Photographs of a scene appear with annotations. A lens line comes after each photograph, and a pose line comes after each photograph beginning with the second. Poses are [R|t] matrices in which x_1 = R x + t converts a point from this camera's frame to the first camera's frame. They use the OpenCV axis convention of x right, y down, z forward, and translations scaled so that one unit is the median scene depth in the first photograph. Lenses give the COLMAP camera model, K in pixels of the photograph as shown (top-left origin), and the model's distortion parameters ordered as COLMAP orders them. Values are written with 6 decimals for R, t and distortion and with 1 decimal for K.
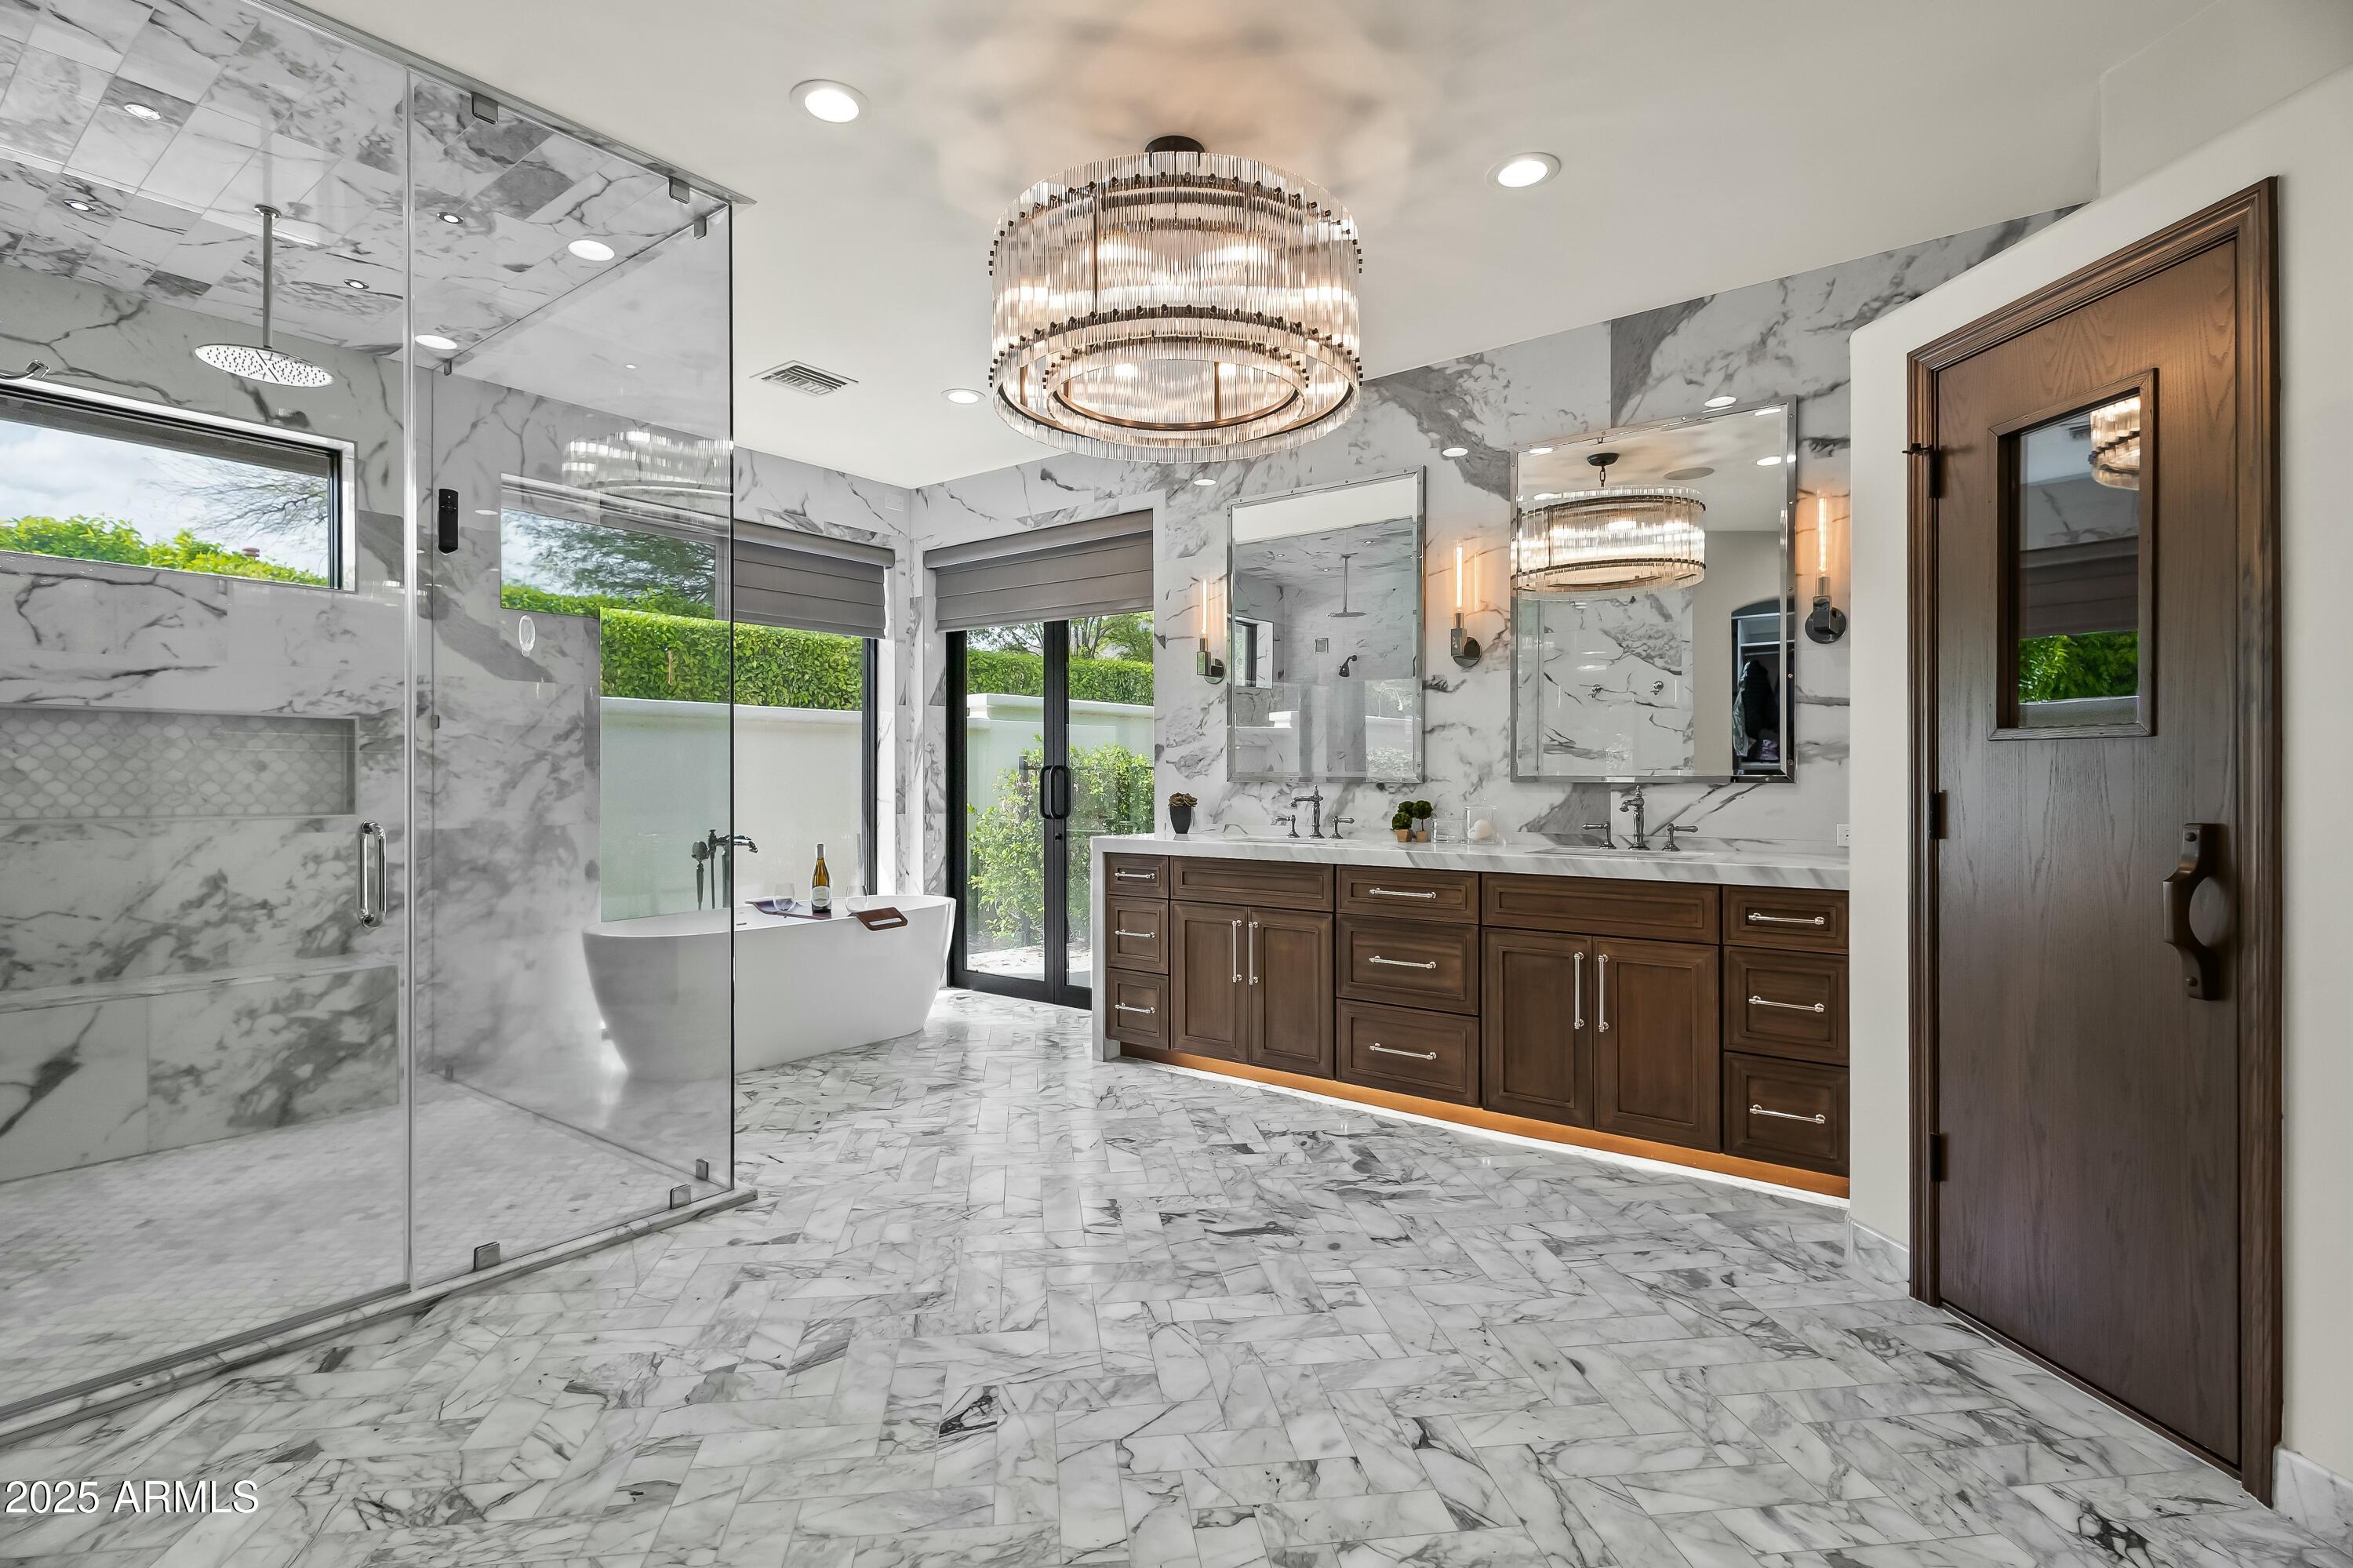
lens RADIAL K [[1113.4, 0, 1176.5], [0, 1113.4, 784.0], [0, 0, 1]] dist [0.001603, 0.000010]
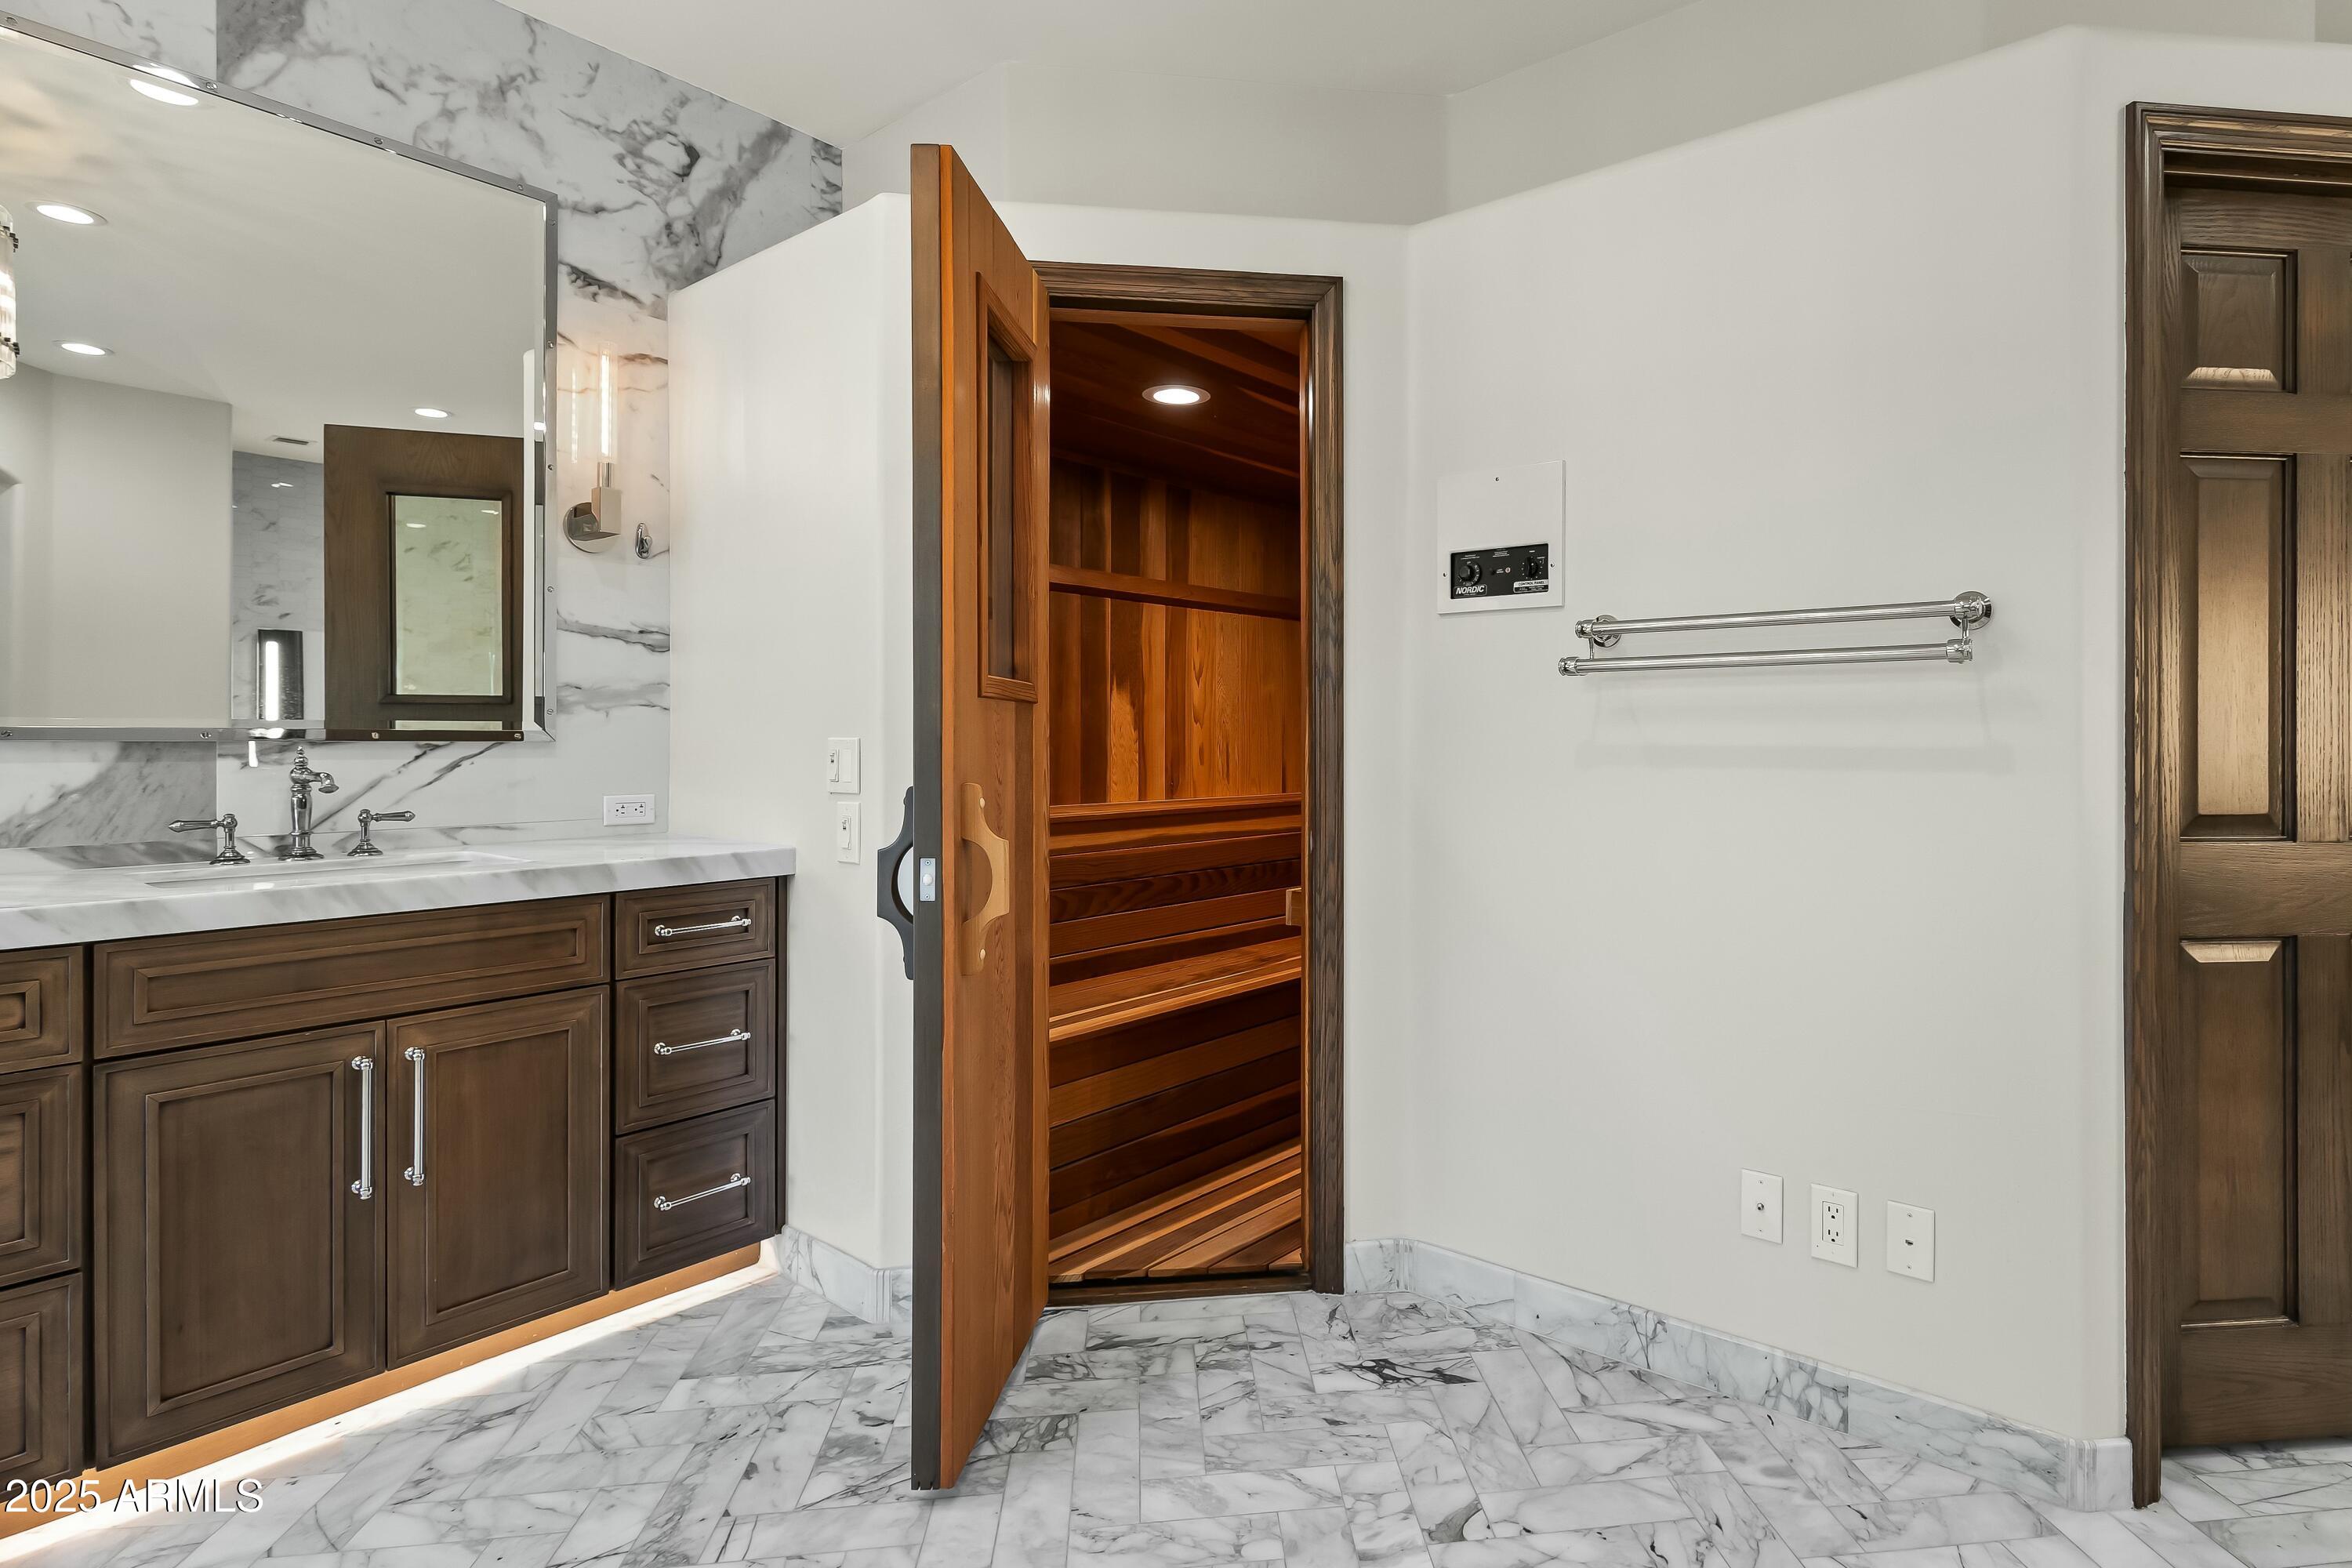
lens RADIAL K [[1204.5, 0, 1303.8], [0, 1204.5, 740.9], [0, 0, 1]] dist [0.005461, 0.000298]
pose [[-0.003060, -0.002201, 0.999993, -0.213214], [0.002753, 0.999994, 0.002209, -0.001400], [-0.999992, 0.002759, -0.003054, 0.515904]]
